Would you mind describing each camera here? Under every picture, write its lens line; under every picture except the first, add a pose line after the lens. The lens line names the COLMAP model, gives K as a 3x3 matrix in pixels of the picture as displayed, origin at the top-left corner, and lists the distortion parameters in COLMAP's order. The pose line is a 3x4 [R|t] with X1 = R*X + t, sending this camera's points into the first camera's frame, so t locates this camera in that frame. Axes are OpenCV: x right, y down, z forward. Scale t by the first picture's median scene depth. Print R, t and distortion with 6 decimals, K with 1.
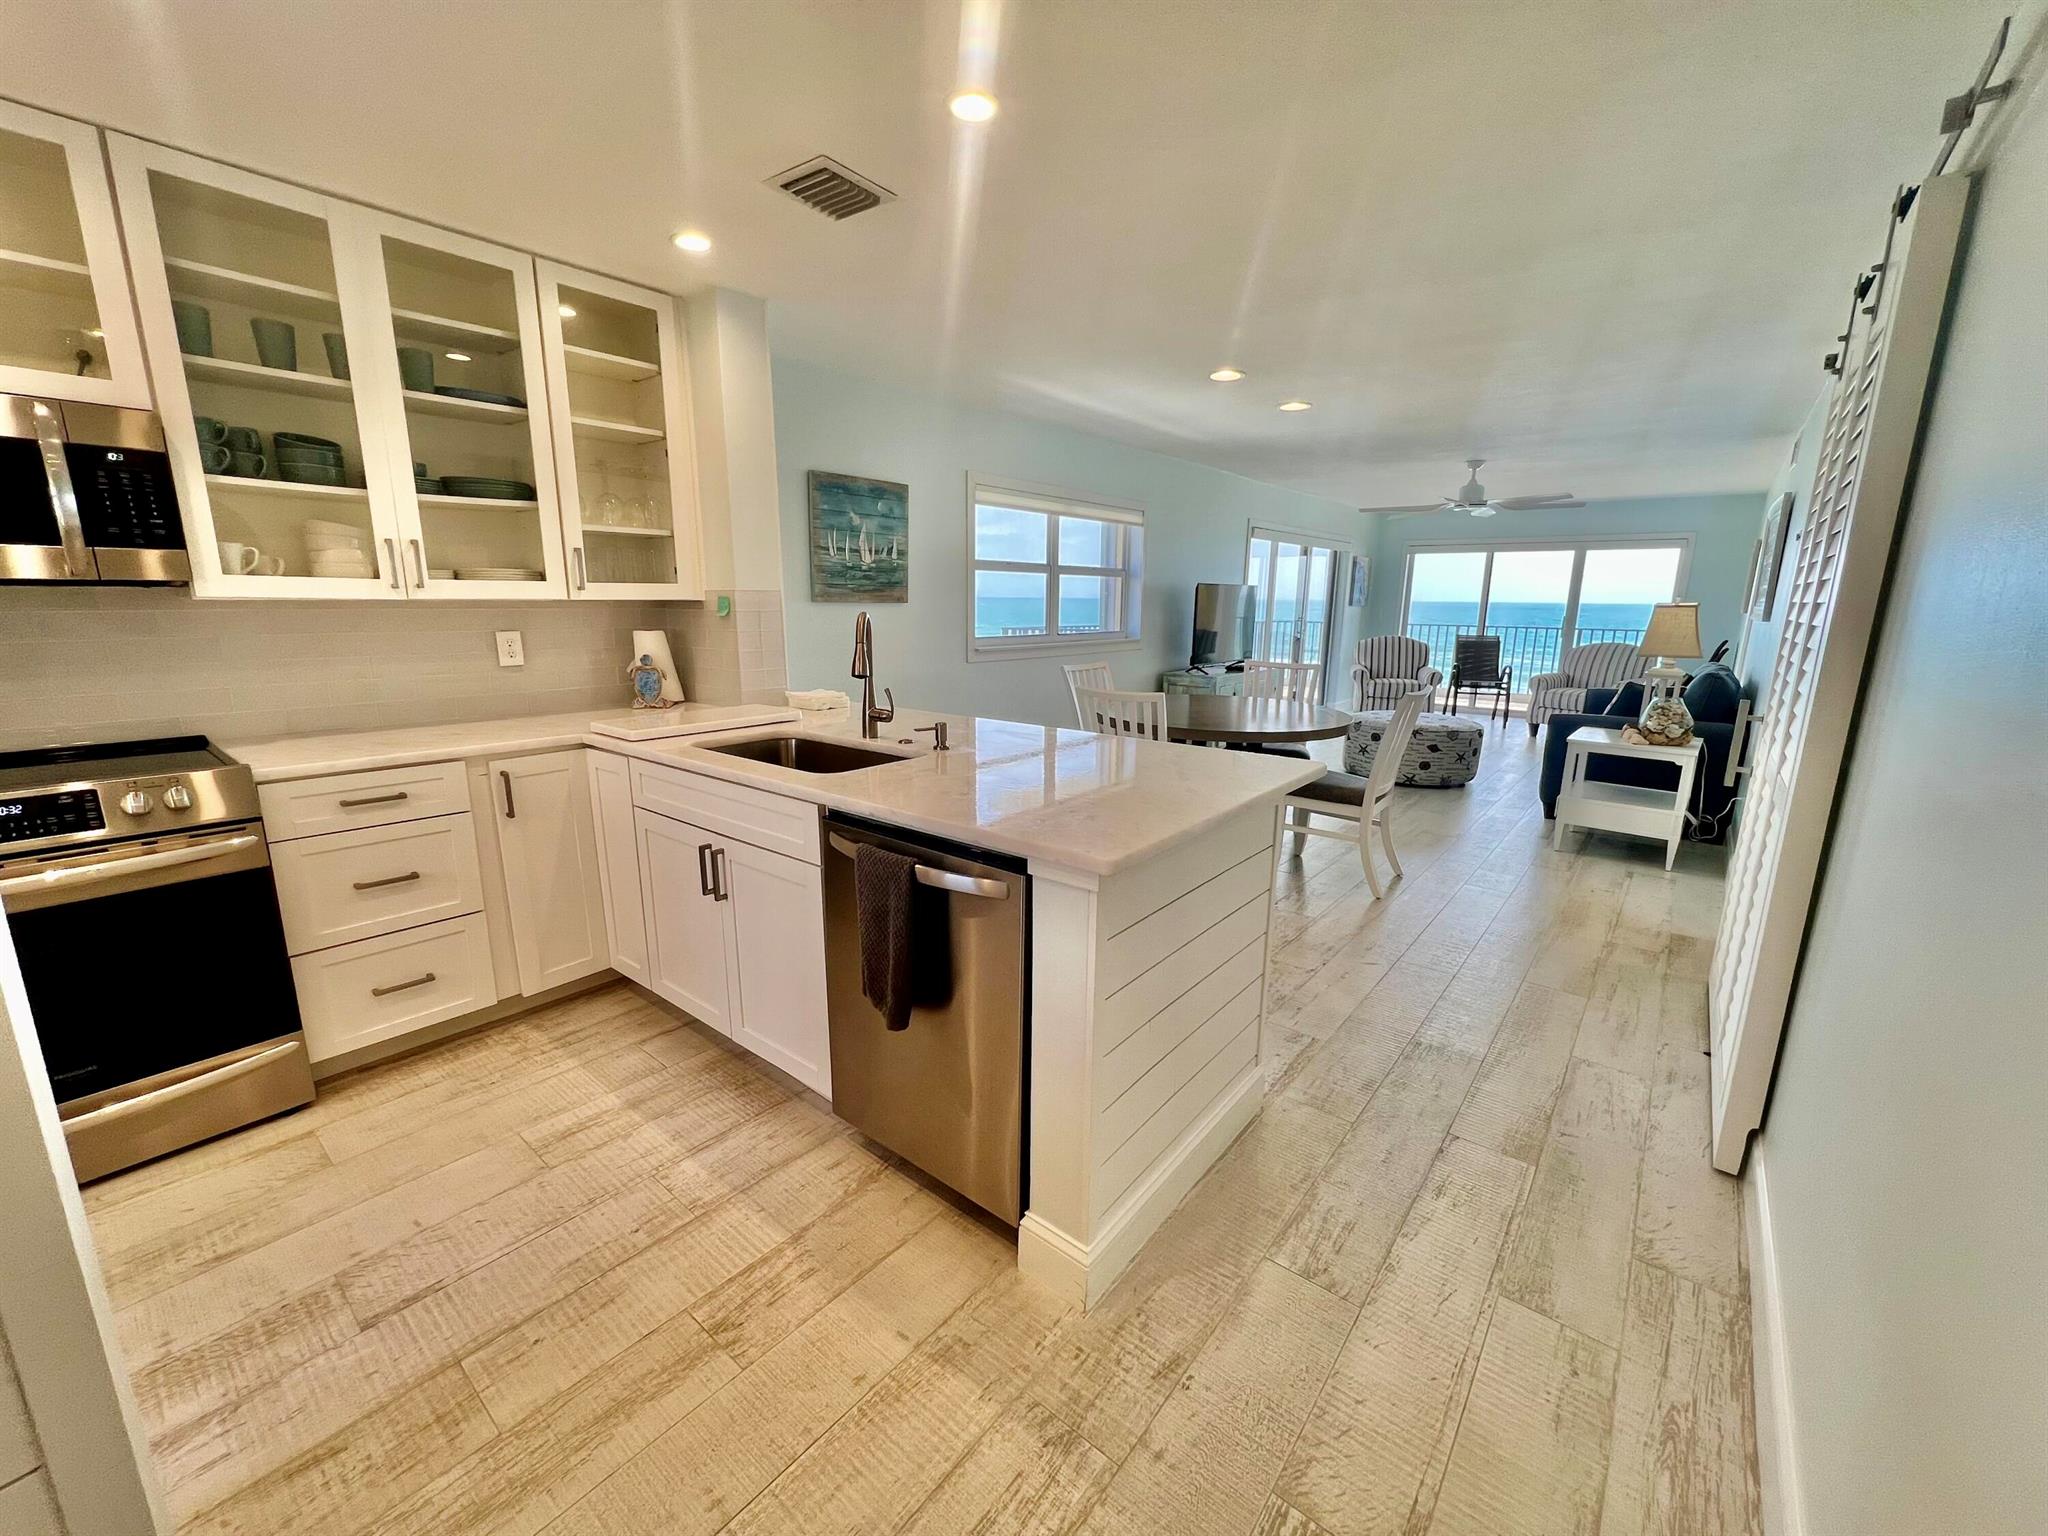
lens RADIAL K [[819.2, 0, 1024.0], [0, 819.2, 768.0], [0, 0, 1]] dist [0.023739, 0.000124]
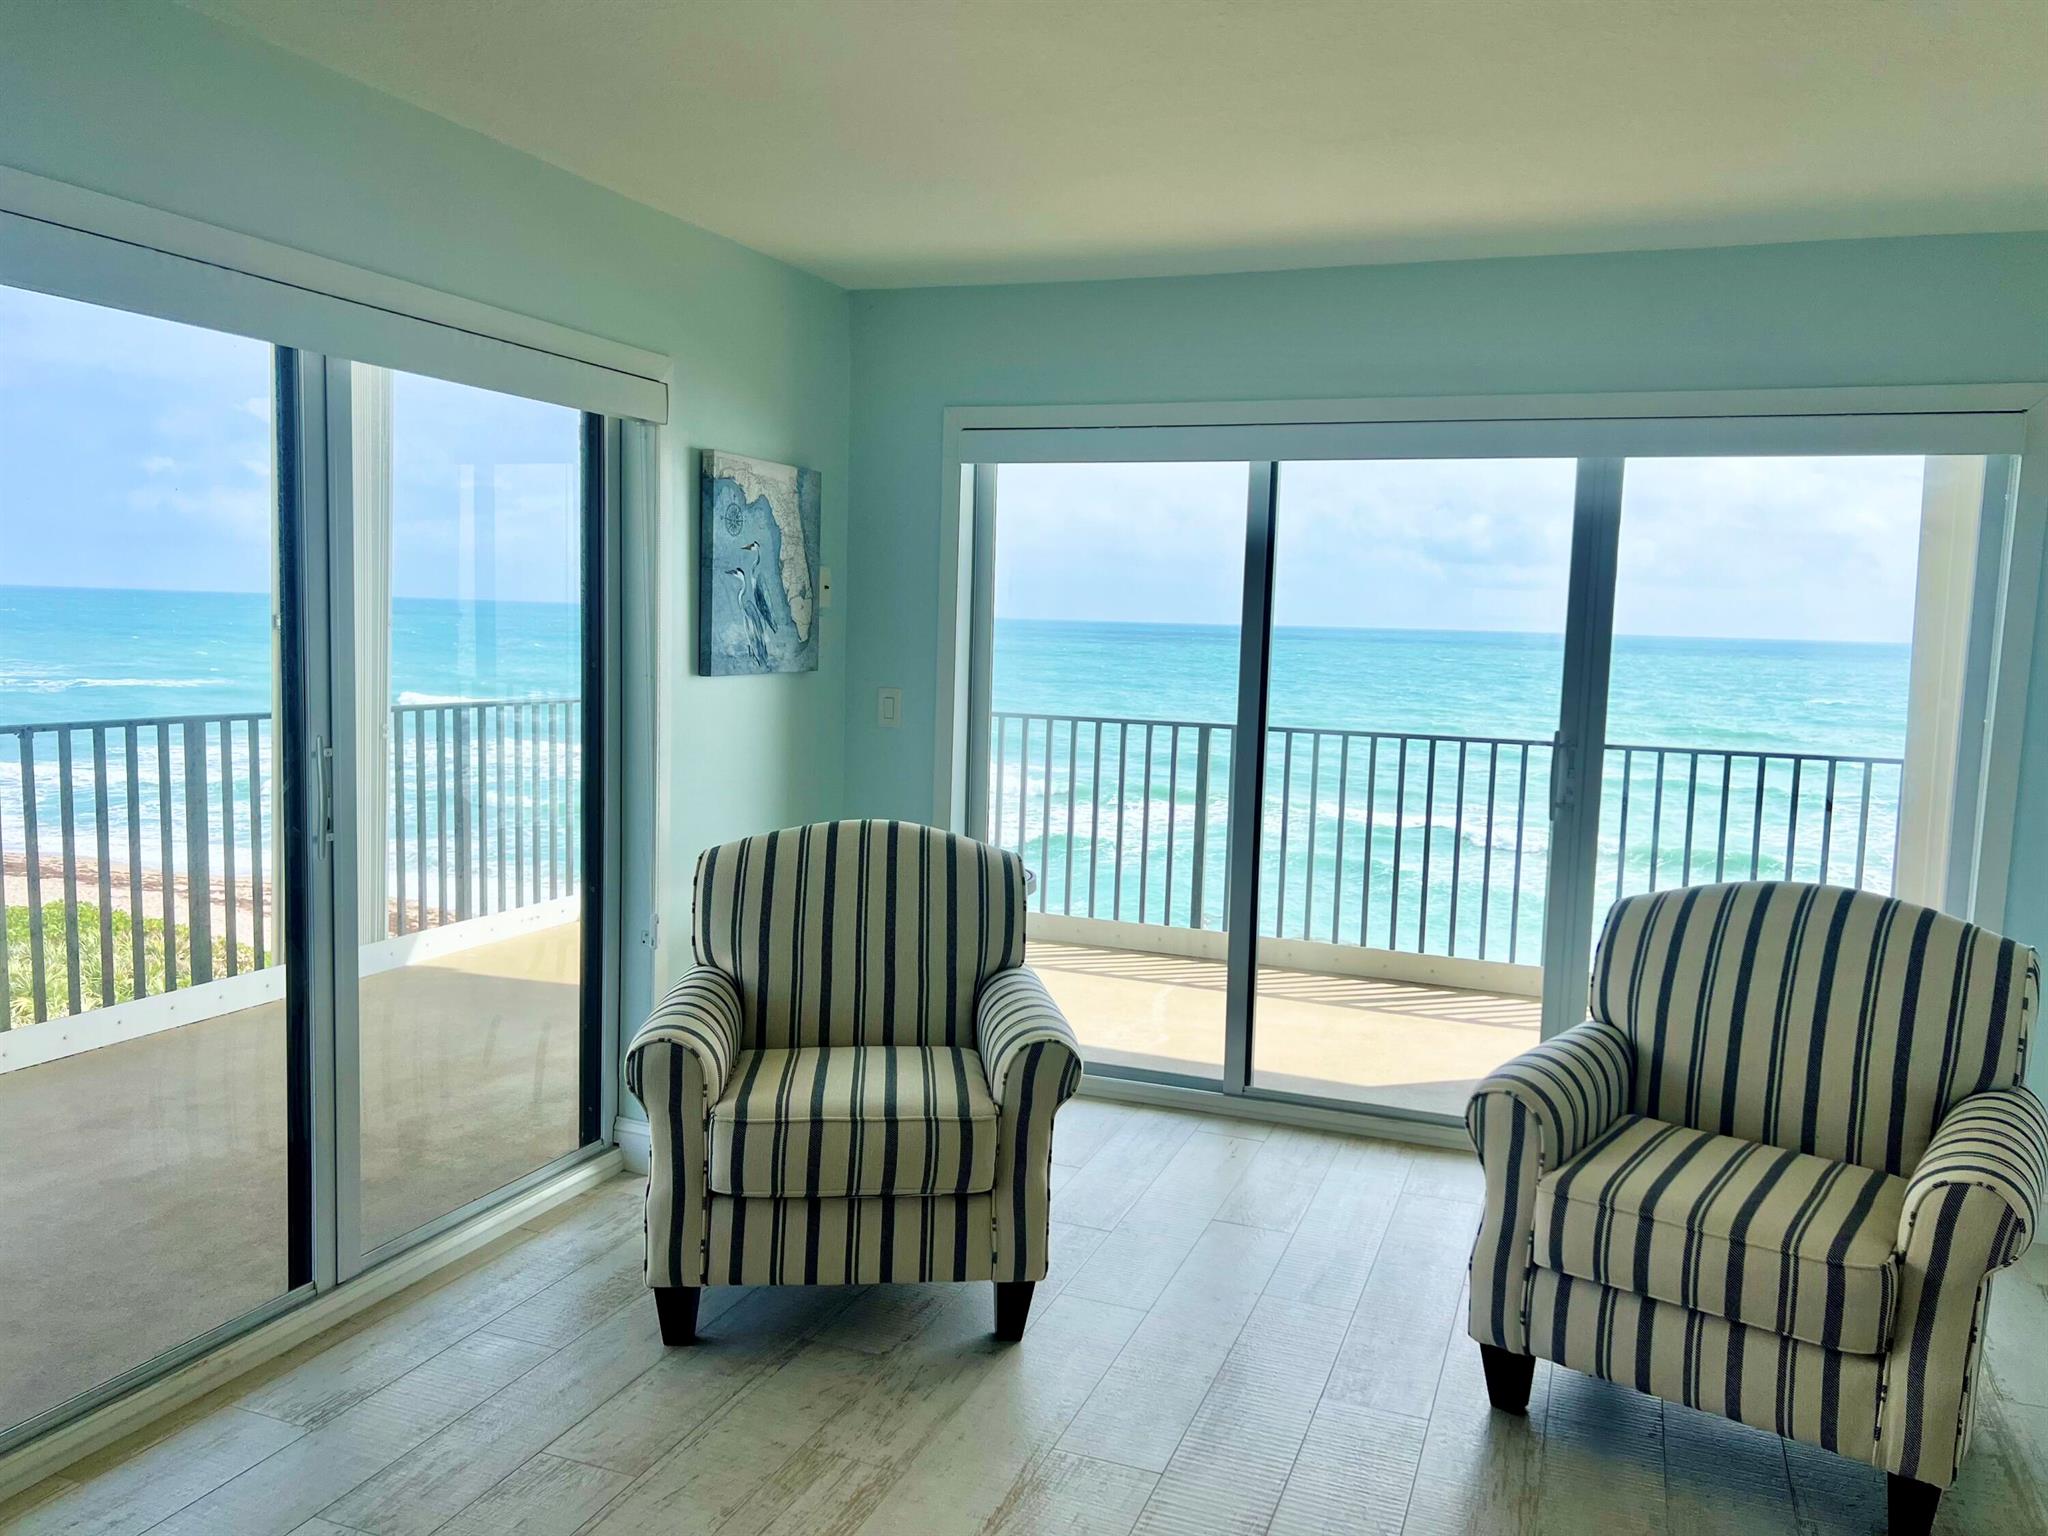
lens RADIAL K [[1527.9, 0, 1024.0], [0, 1527.9, 768.0], [0, 0, 1]] dist [0.112134, -0.001687]
pose [[0.935062, -0.020860, 0.353869, 0.355658], [0.054063, 0.994981, -0.084204, -0.143302], [-0.350336, 0.097867, 0.931497, 0.636771]]
